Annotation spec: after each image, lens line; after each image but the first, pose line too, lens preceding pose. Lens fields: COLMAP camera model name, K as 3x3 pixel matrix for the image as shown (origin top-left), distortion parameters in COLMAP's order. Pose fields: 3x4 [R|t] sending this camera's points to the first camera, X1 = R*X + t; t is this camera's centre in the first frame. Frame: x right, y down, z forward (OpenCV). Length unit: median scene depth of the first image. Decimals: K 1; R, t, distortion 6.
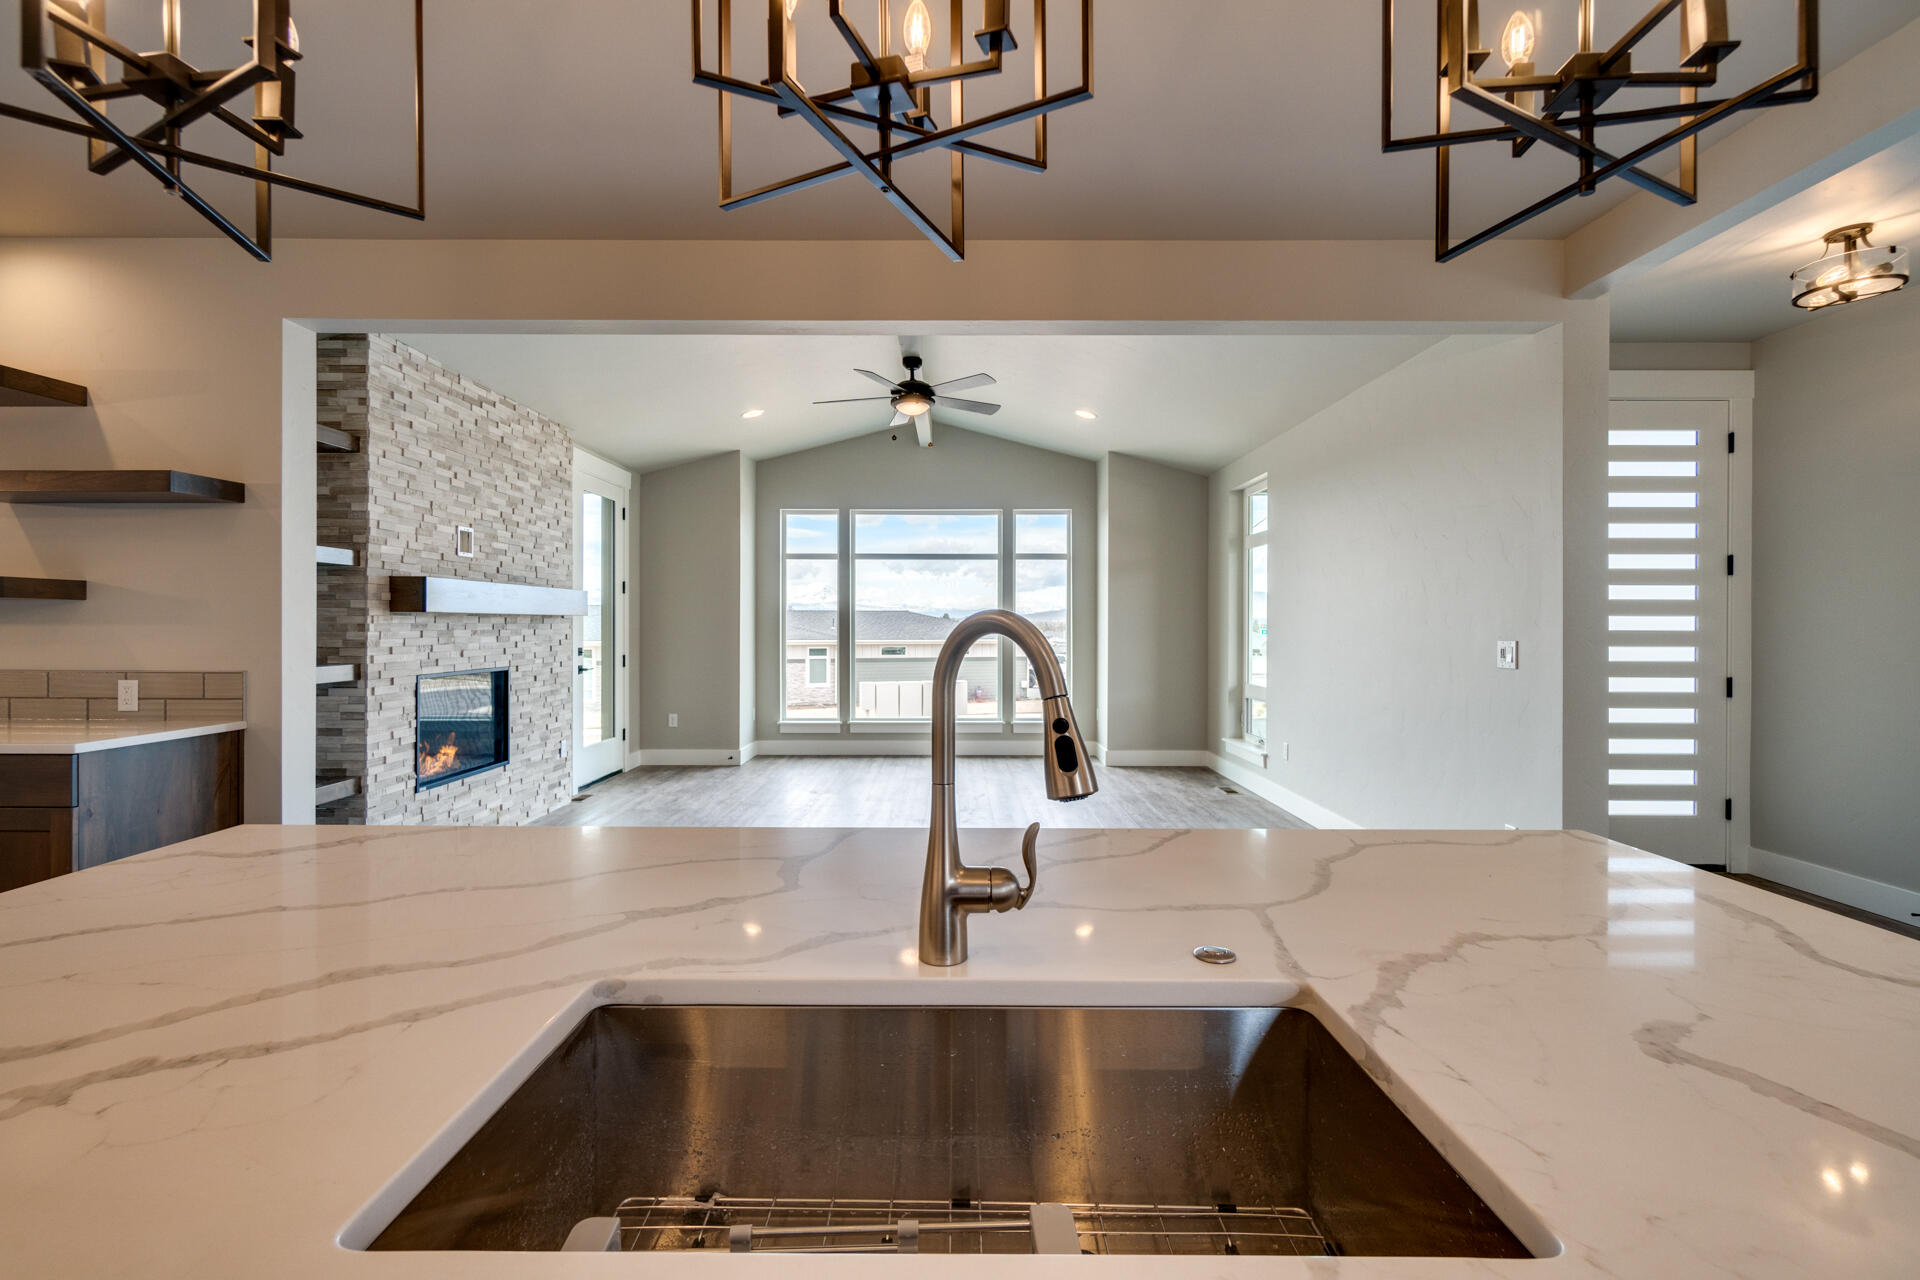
lens RADIAL K [[832.3, 0, 935.9], [0, 832.3, 626.0], [0, 0, 1]] dist [-0.004651, 0.001711]
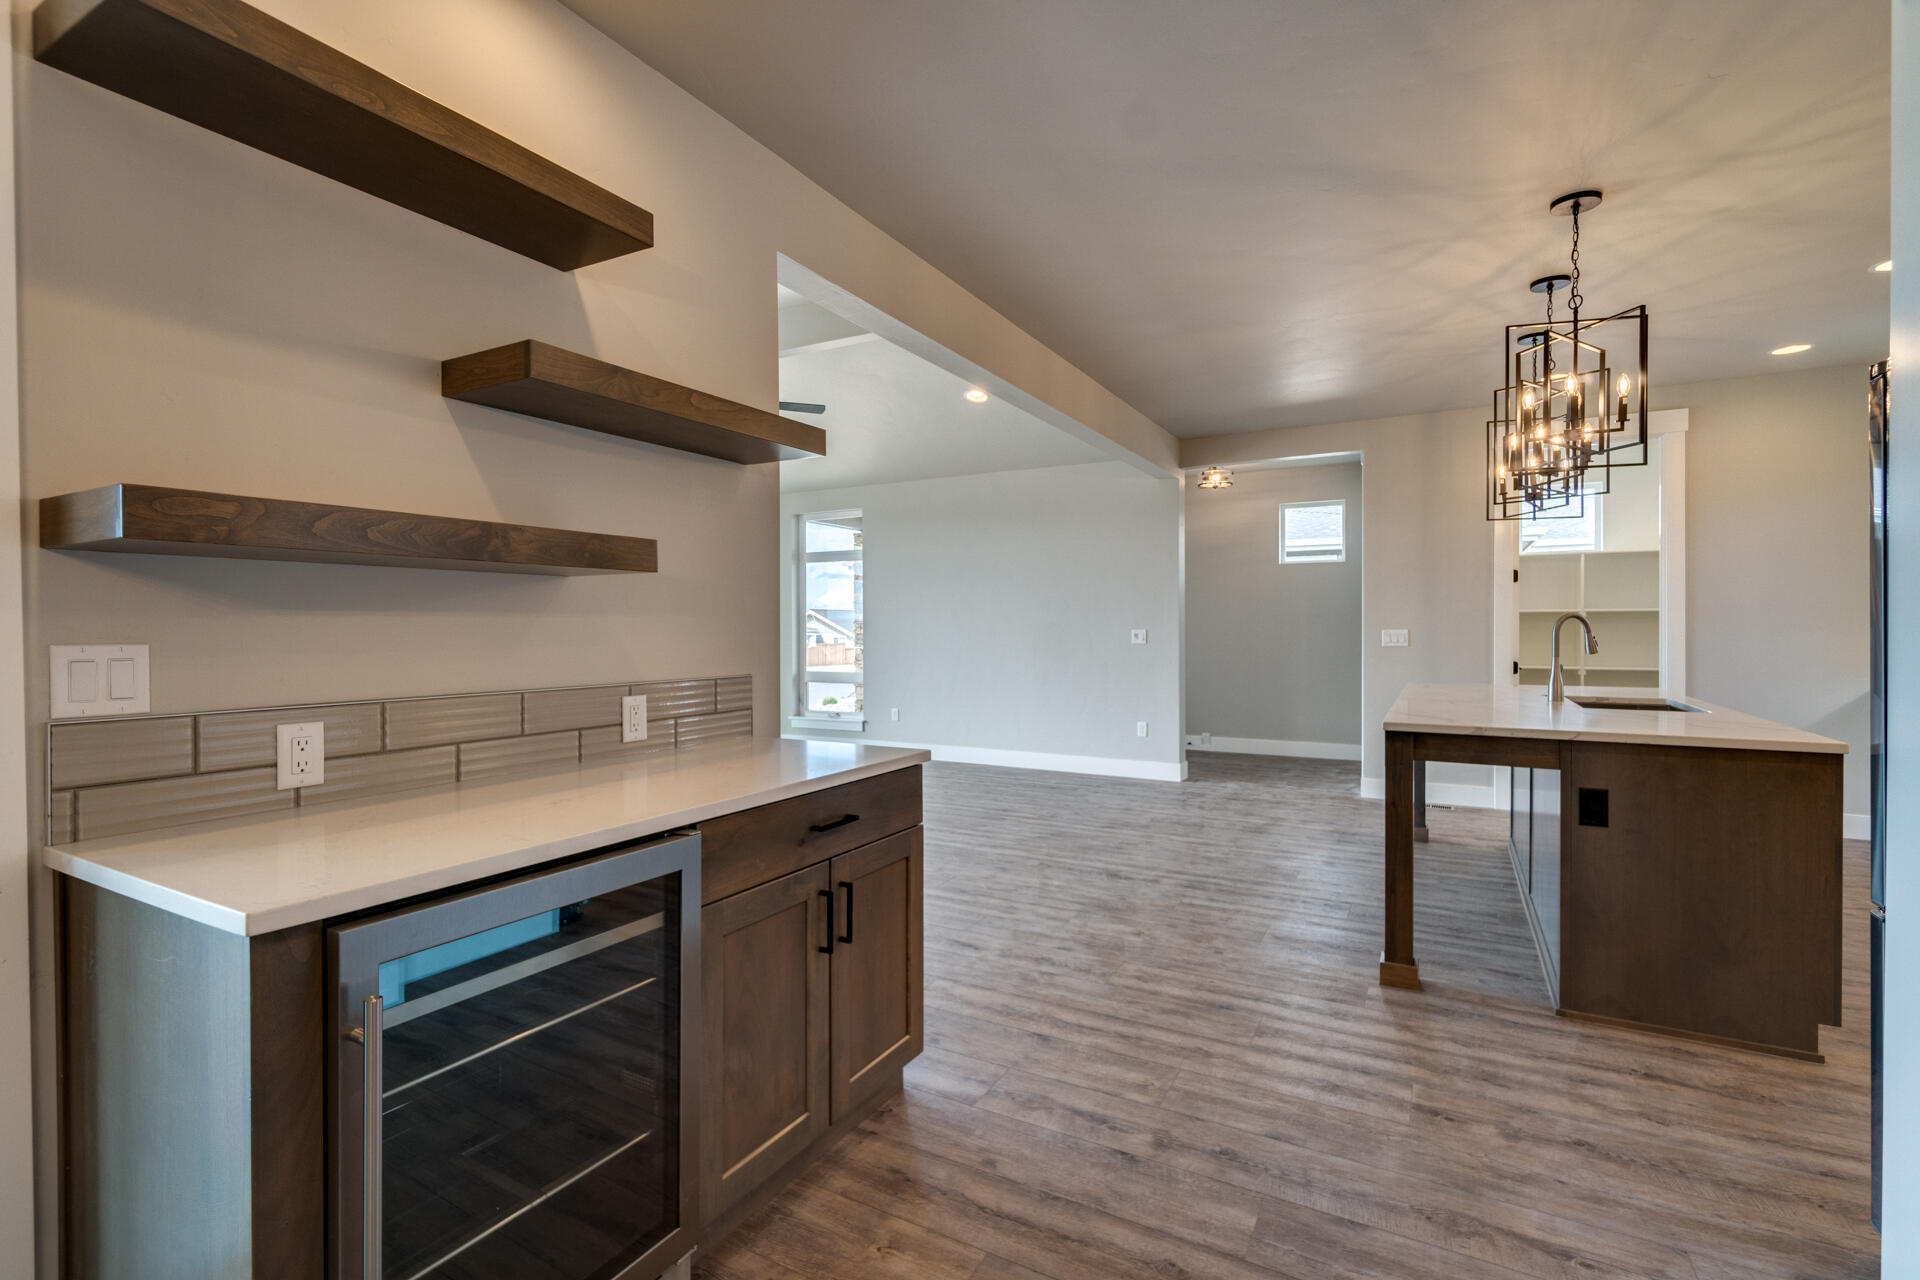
lens RADIAL K [[862.8, 0, 964.5], [0, 862.8, 636.7], [0, 0, 1]] dist [-0.002333, 0.000264]
pose [[0.465400, -0.014773, 0.884977, -0.854497], [0.006637, 0.999891, 0.013201, 0.004035], [-0.885076, -0.000270, 0.465447, 0.244864]]
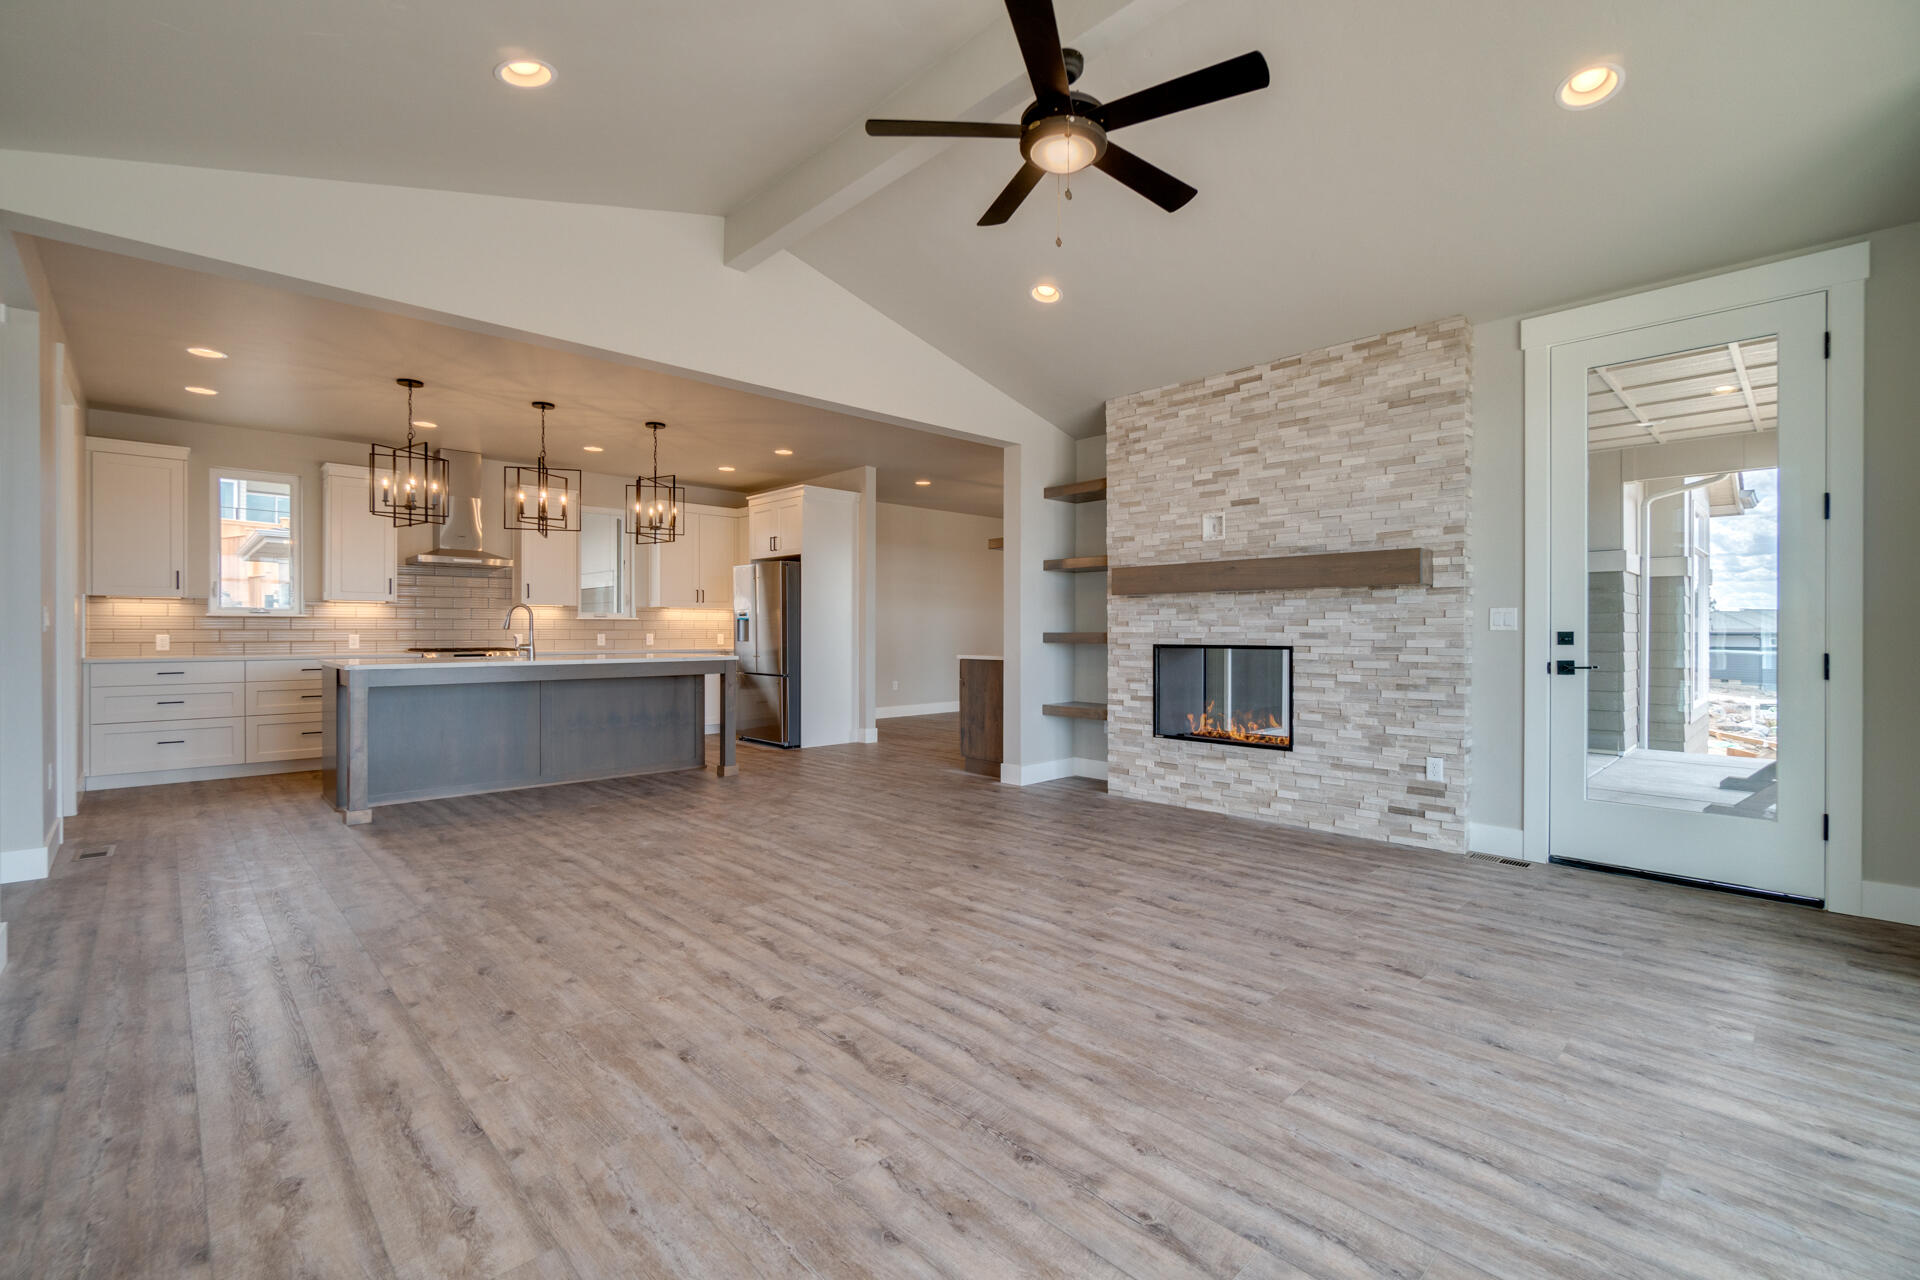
lens RADIAL K [[832.3, 0, 954.2], [0, 832.3, 635.9], [0, 0, 1]] dist [-0.004651, 0.001711]
pose [[-0.712102, 0.001939, -0.702074, 0.383452], [-0.002072, 0.999986, 0.004862, 0.032391], [0.702073, 0.004917, -0.712088, 1.334304]]
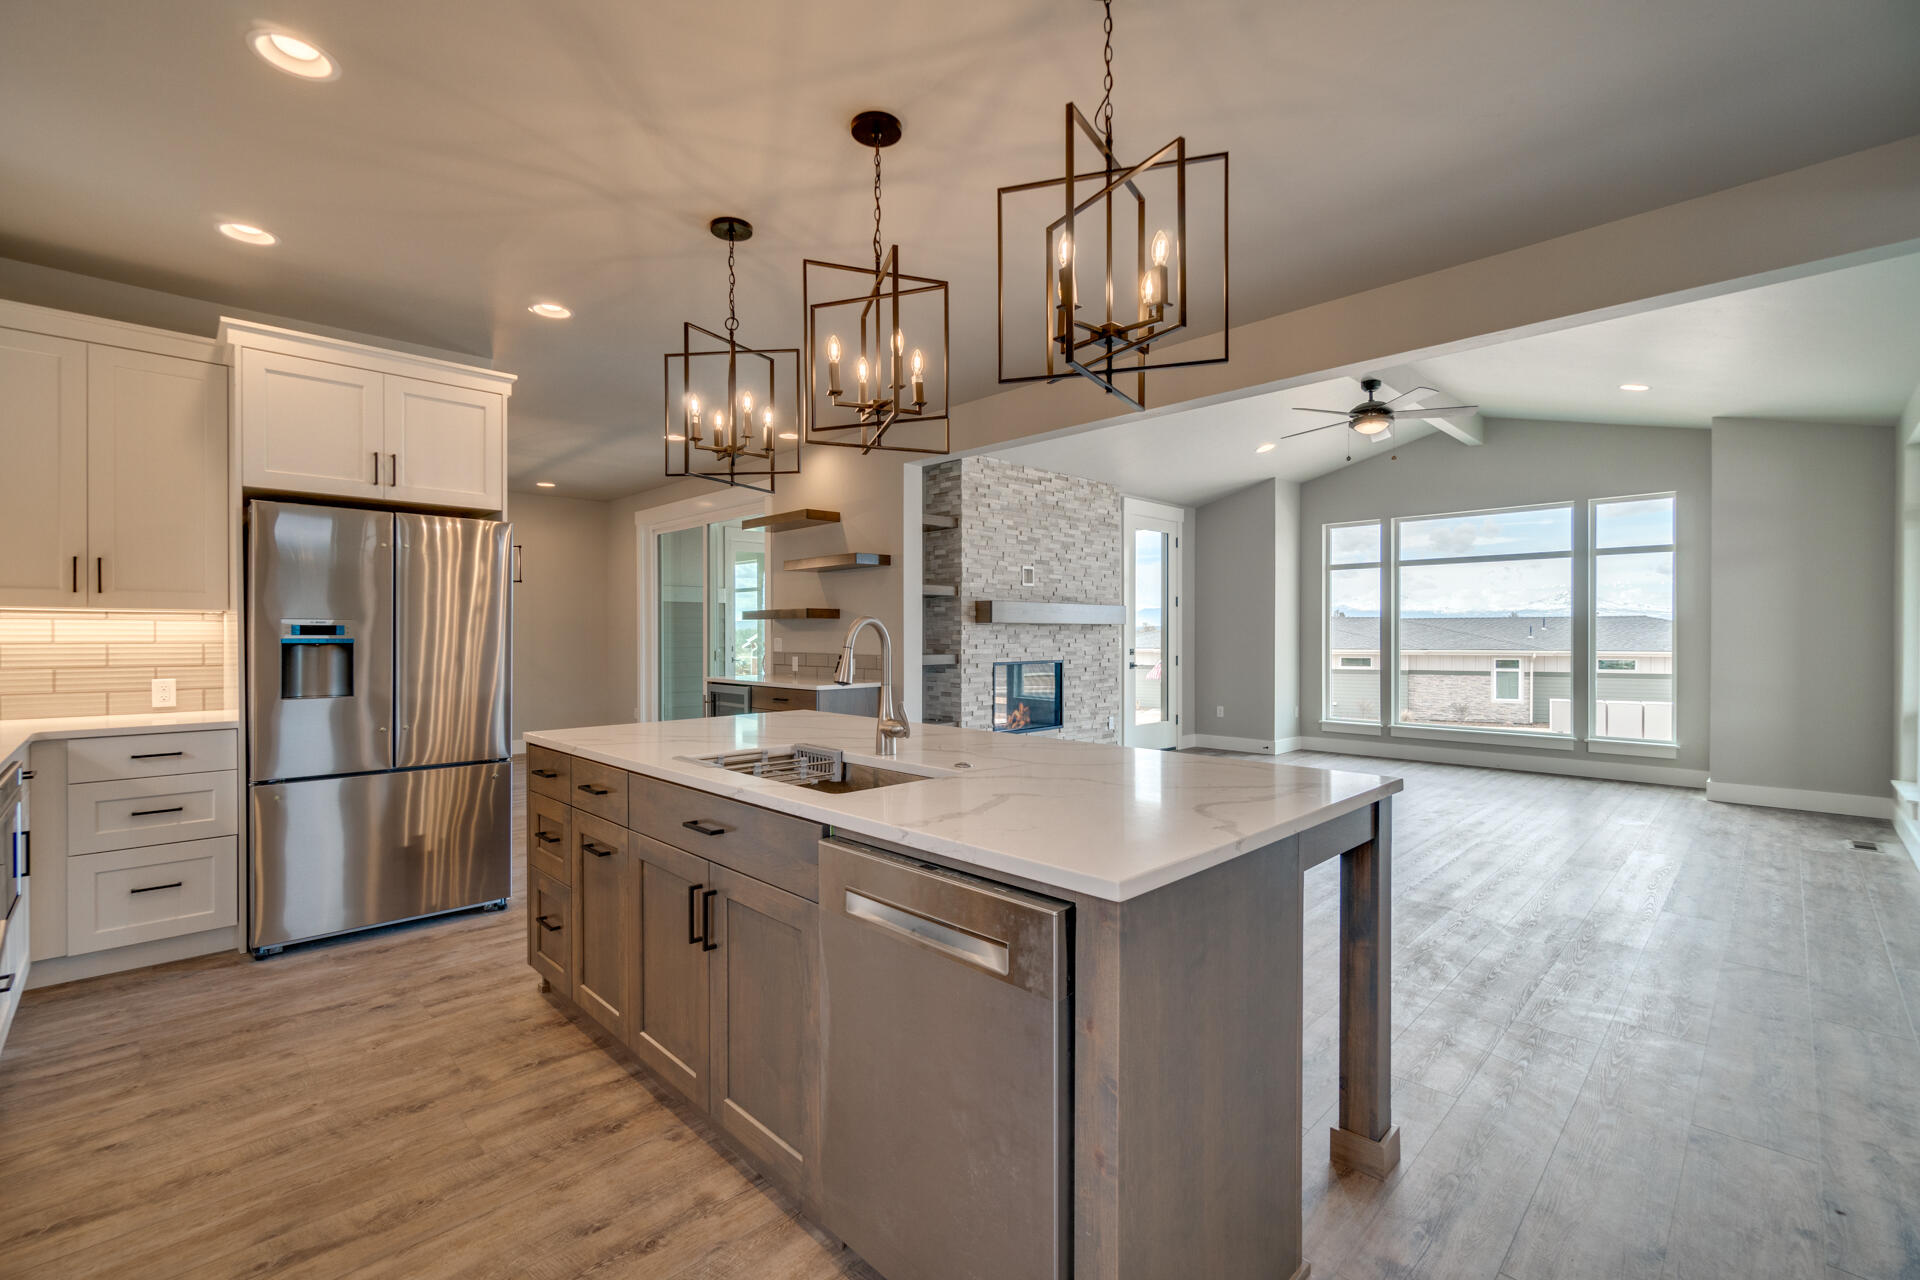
lens RADIAL K [[832.3, 0, 958.5], [0, 832.3, 638.0], [0, 0, 1]] dist [-0.004651, 0.001711]
pose [[0.716505, 0.001343, -0.697580, 0.343679], [0.001117, 0.999995, 0.003072, 0.005738], [0.697581, -0.002981, 0.716500, -0.146440]]
